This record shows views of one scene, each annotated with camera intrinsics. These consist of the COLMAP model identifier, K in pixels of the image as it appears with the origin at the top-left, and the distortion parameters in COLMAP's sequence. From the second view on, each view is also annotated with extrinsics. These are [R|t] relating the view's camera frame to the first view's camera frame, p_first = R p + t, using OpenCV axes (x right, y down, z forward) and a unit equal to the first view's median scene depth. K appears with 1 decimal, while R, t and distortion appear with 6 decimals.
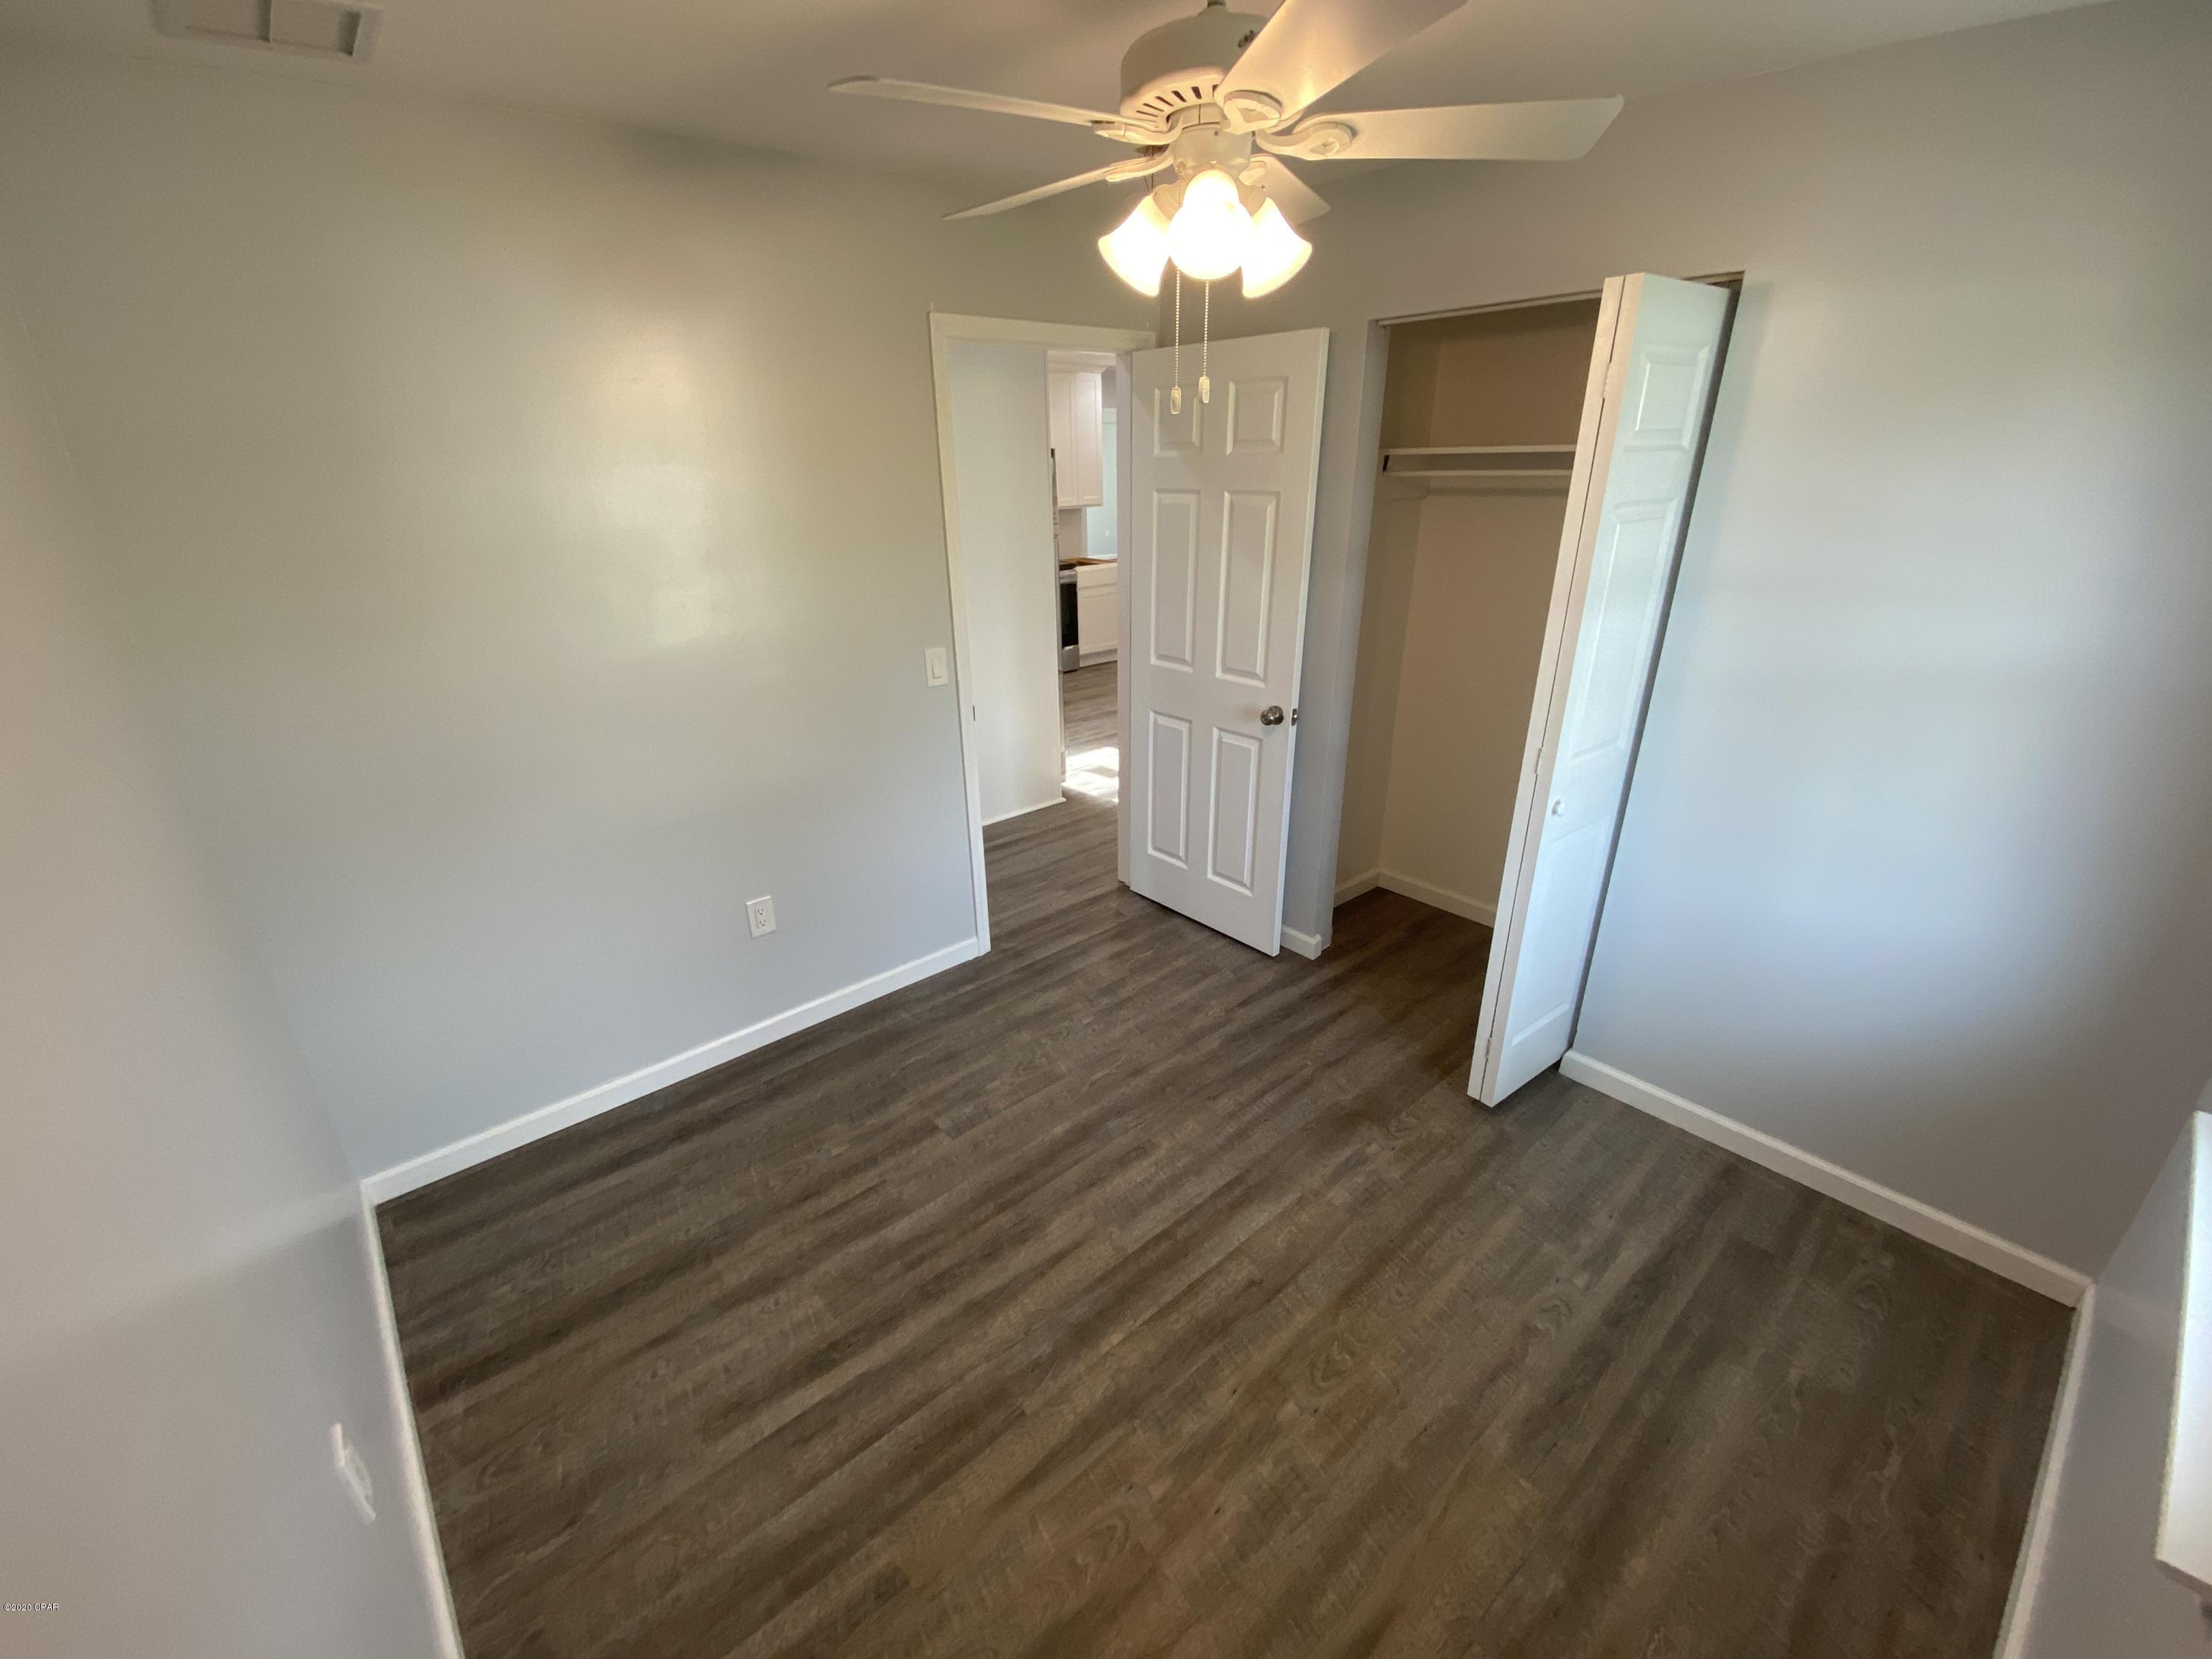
lens RADIAL K [[896.6, 0, 1086.9], [0, 896.6, 828.2], [0, 0, 1]] dist [0.021892, -0.021653]
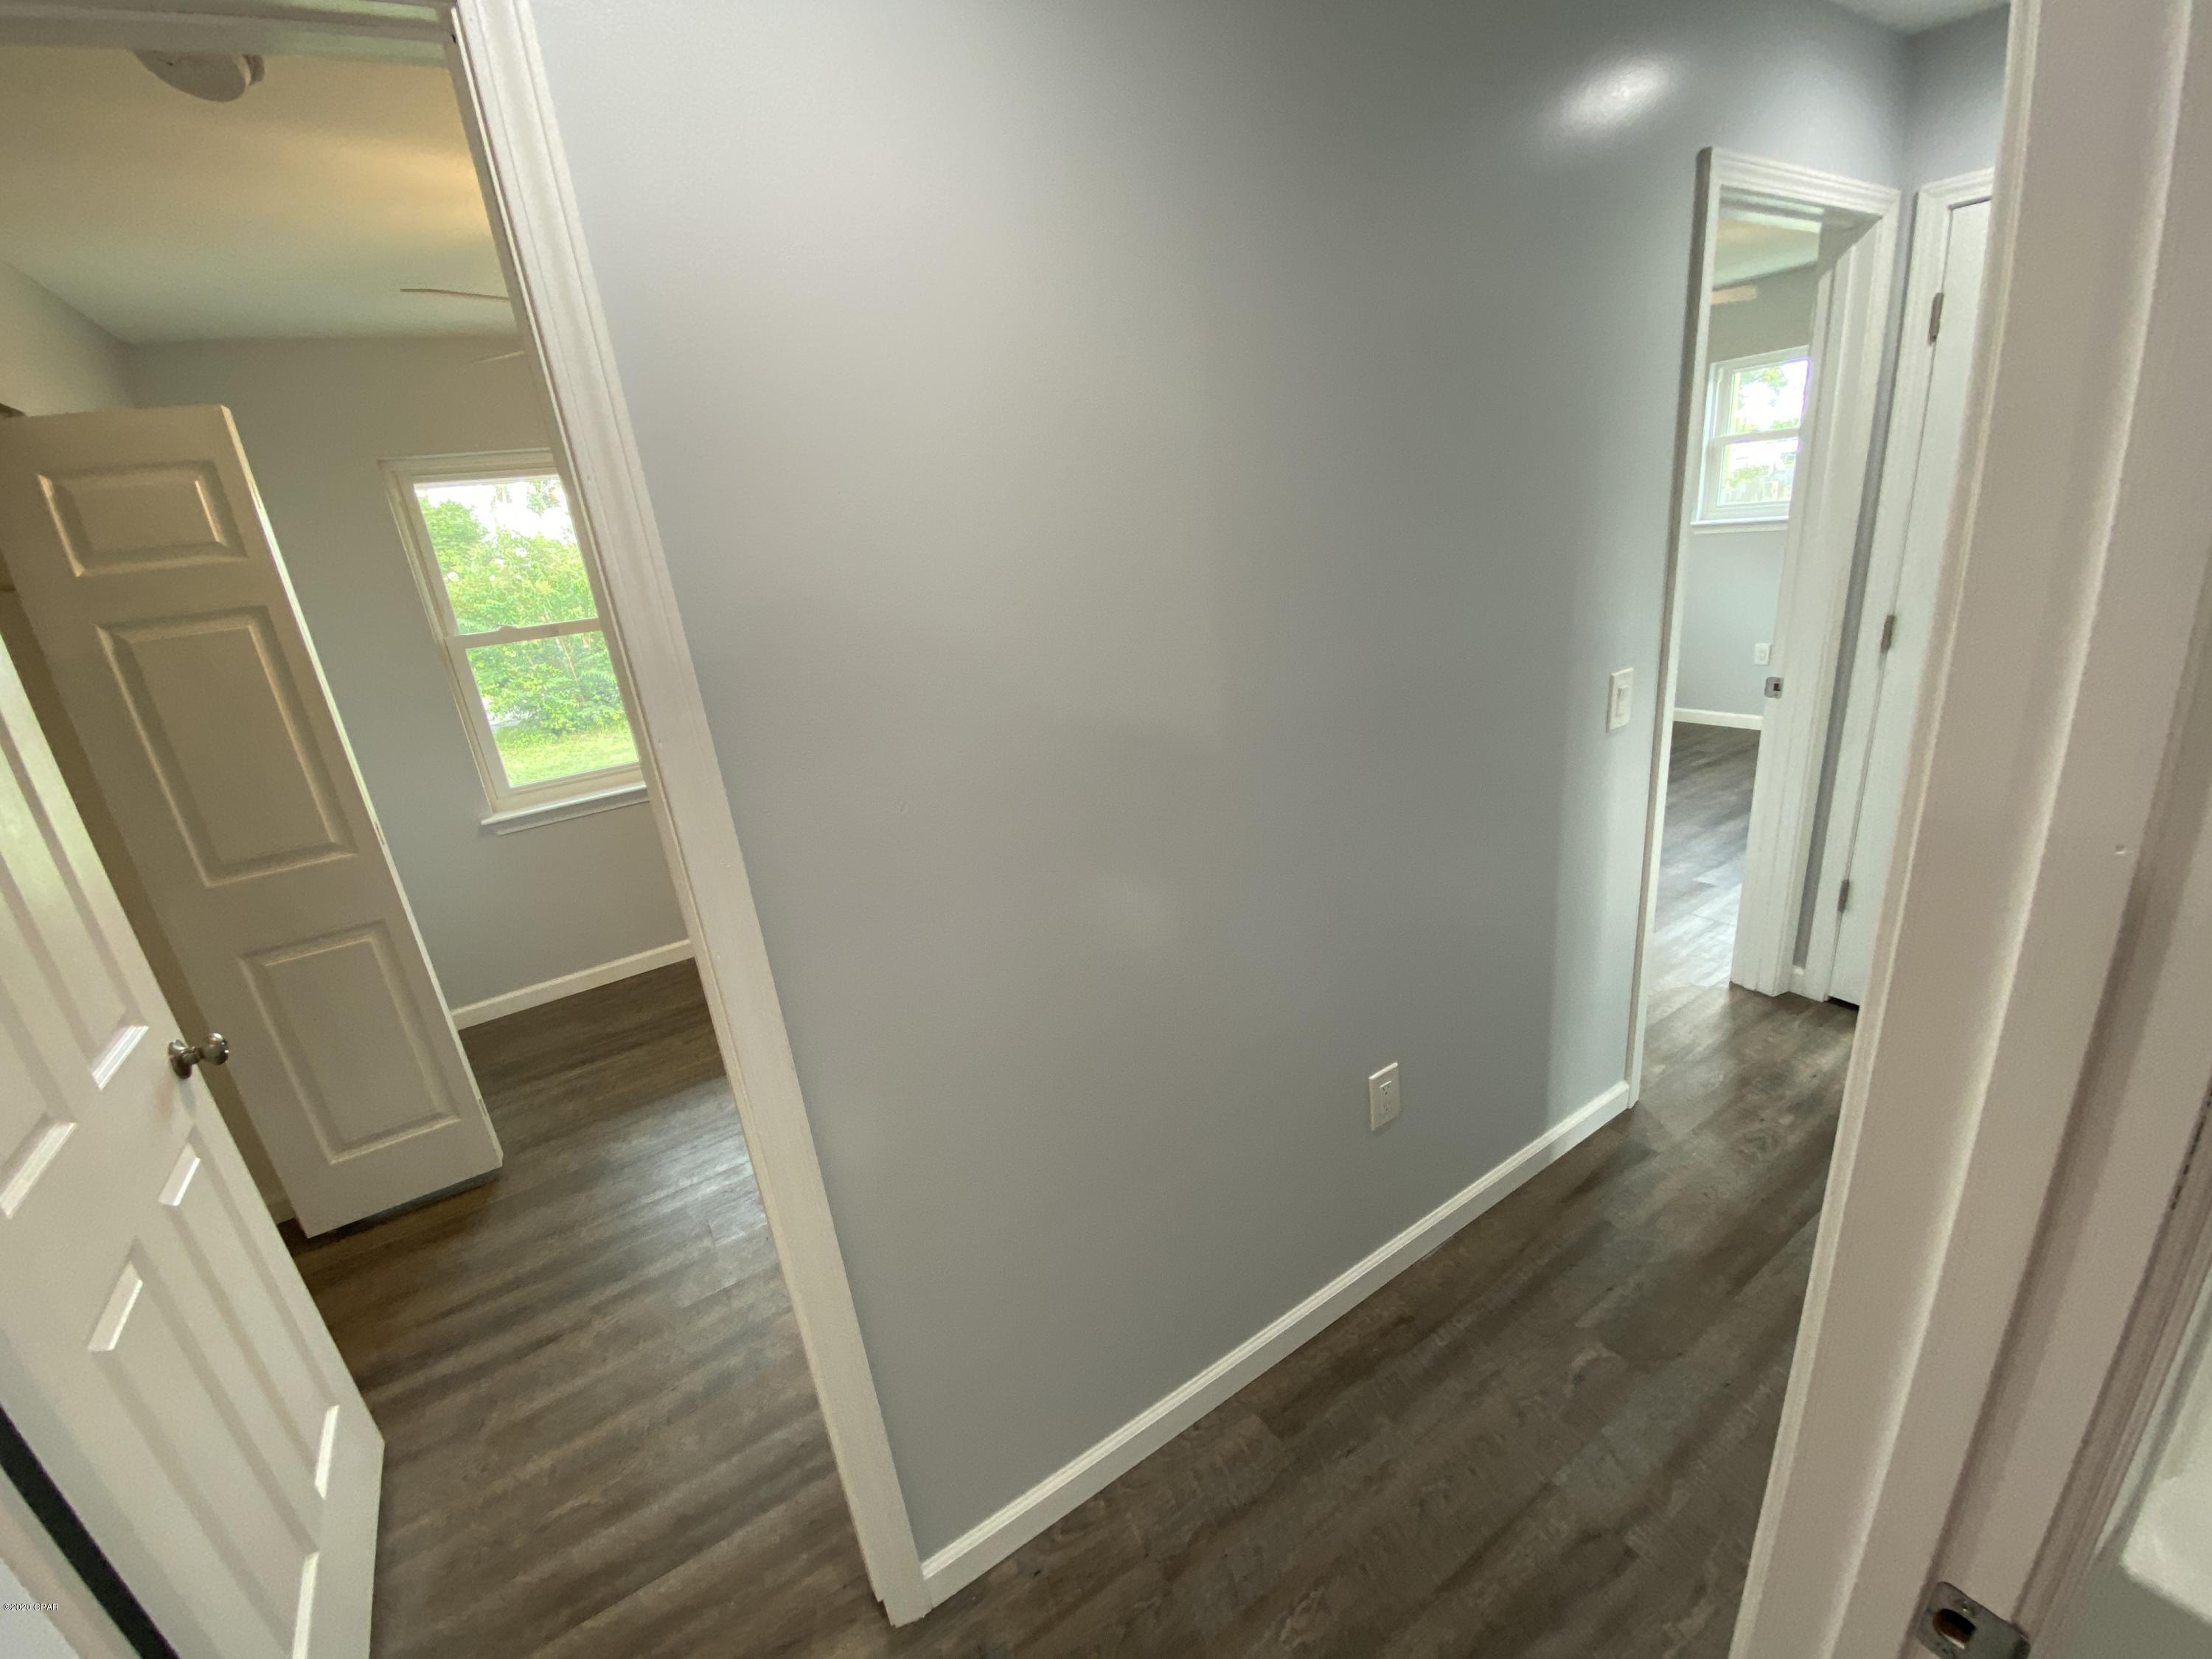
lens RADIAL K [[896.6, 0, 1086.9], [0, 896.6, 828.2], [0, 0, 1]] dist [0.021892, -0.021653]
pose [[-0.981489, 0.081441, 0.173342, -0.493048], [0.175811, 0.742120, 0.646798, -0.607441], [-0.075965, 0.665301, -0.742701, 1.682851]]
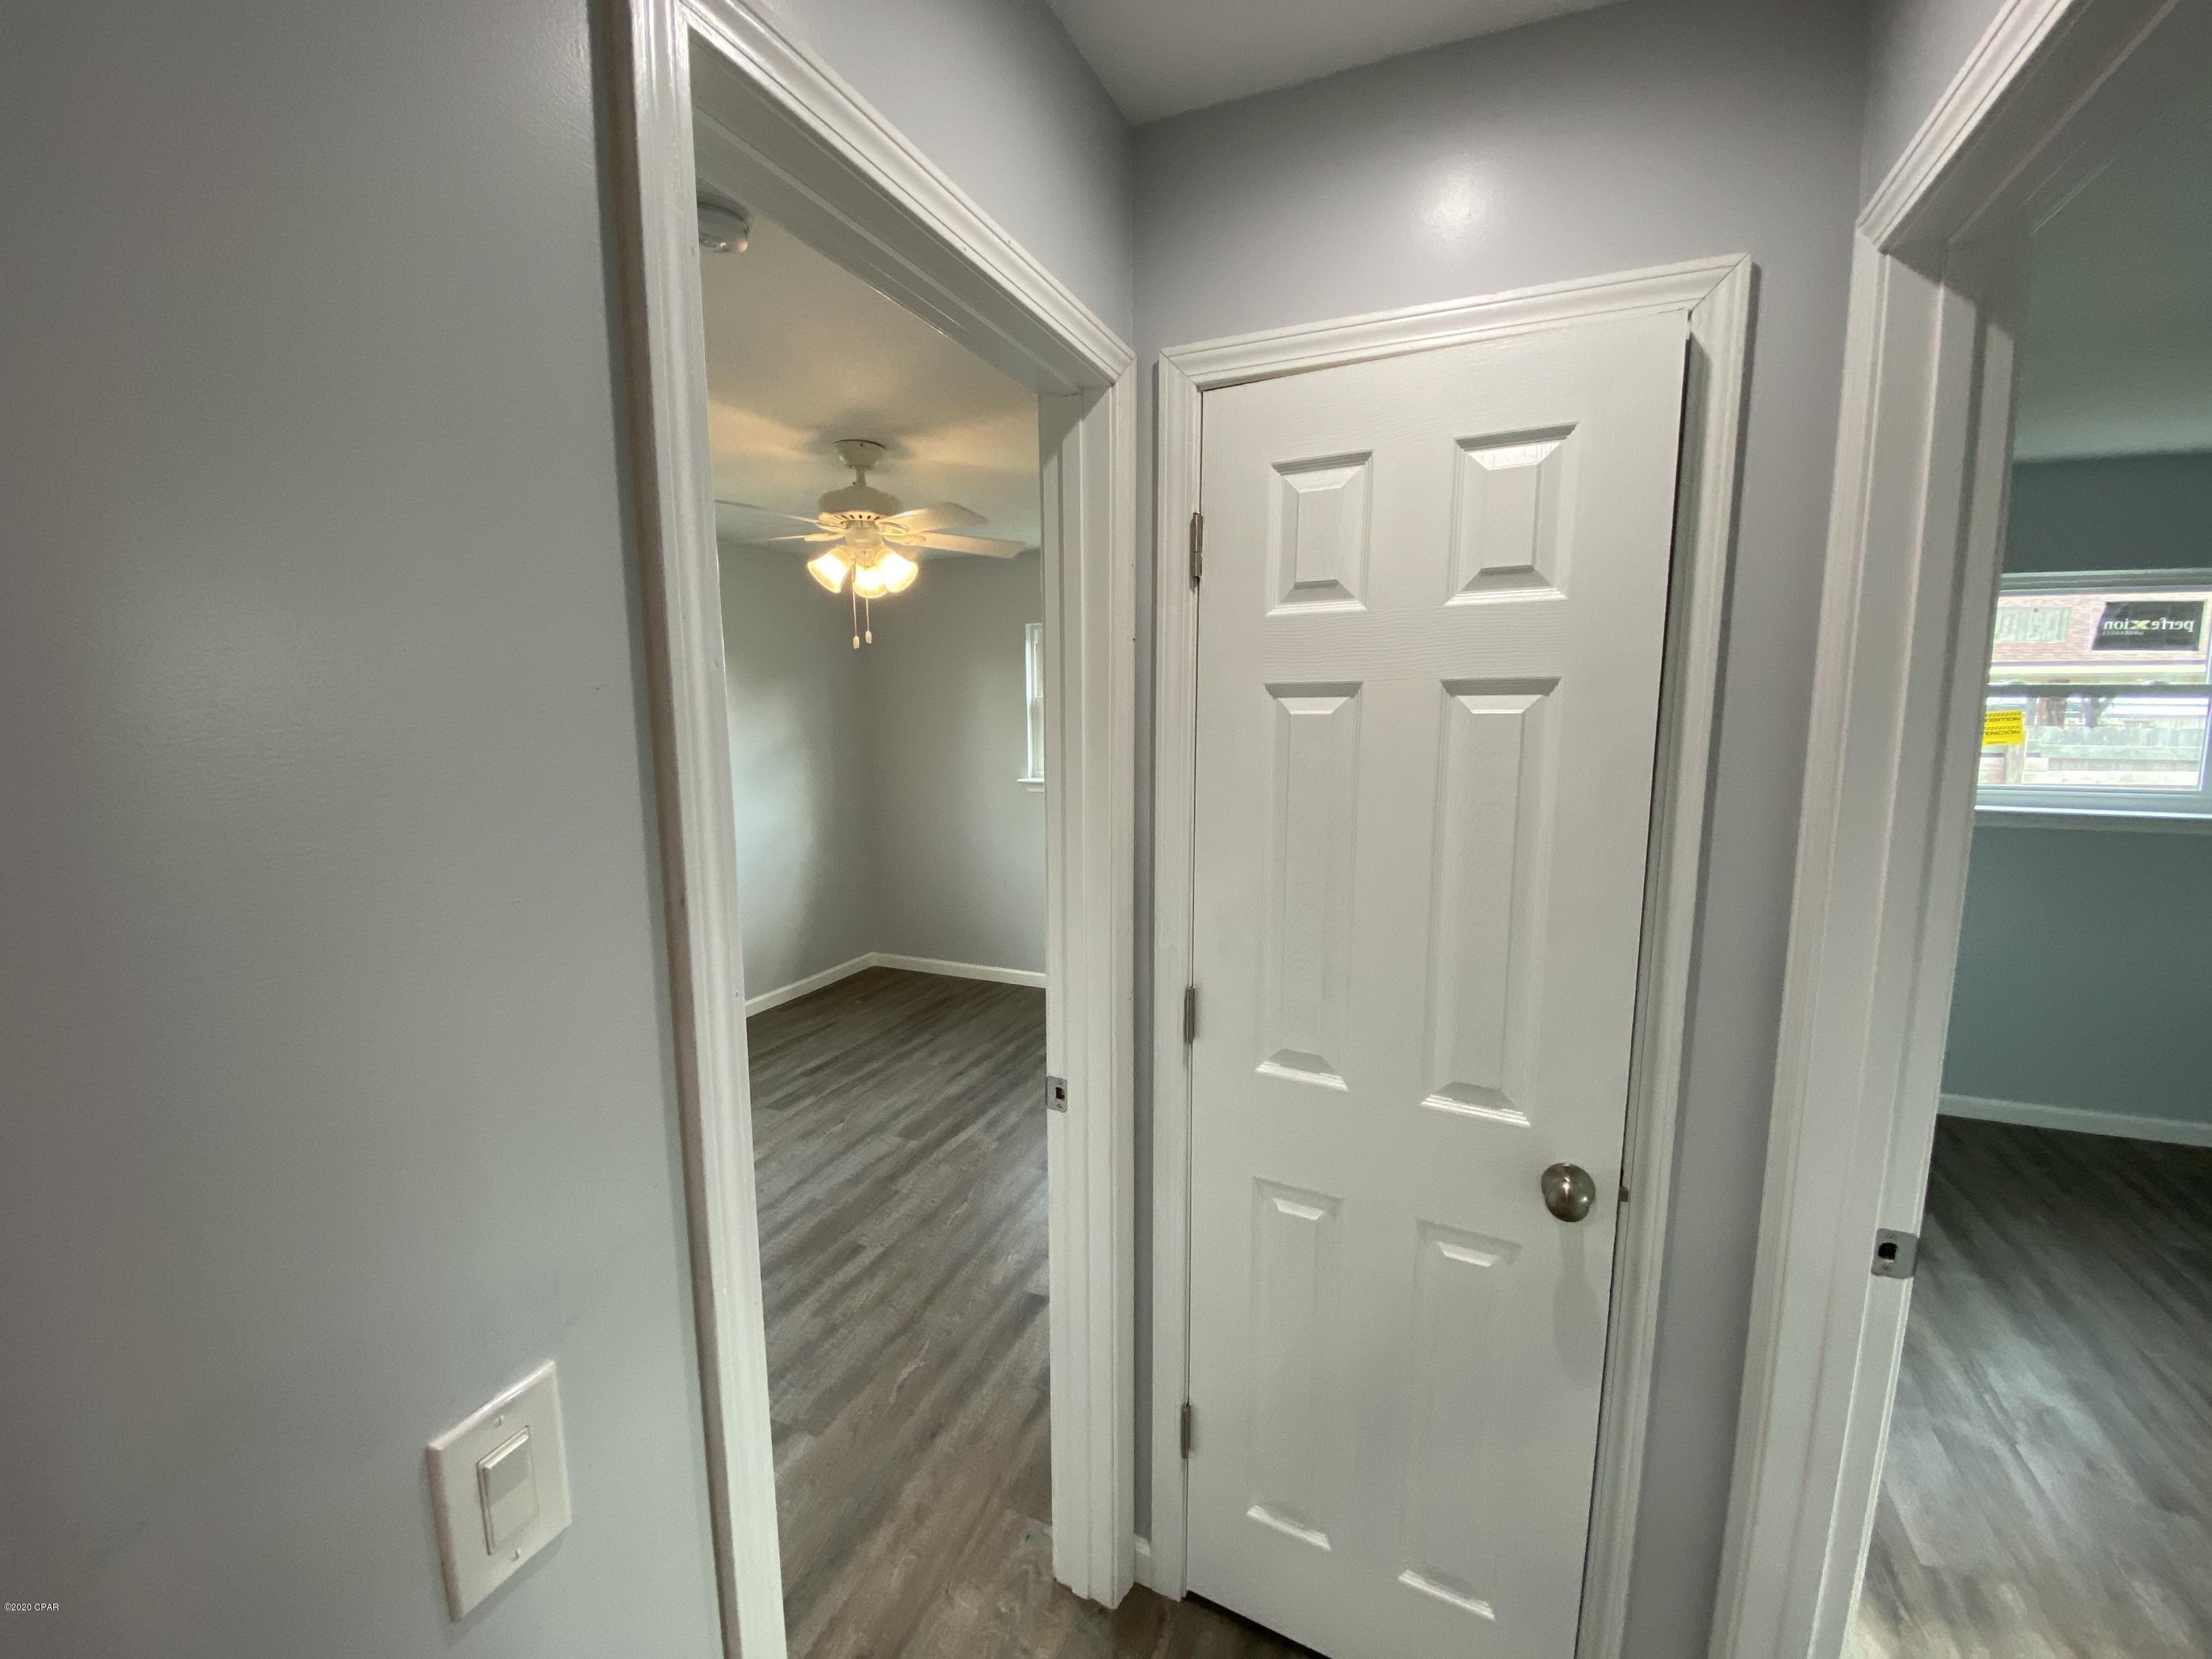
lens RADIAL K [[882.8, 0, 1083.5], [0, 882.8, 822.4], [0, 0, 1]] dist [0.024742, -0.023662]
pose [[-0.903568, 0.081786, -0.420566, -0.912202], [-0.138882, 0.872698, 0.468092, -0.351392], [0.405311, 0.481362, -0.777183, 1.089211]]
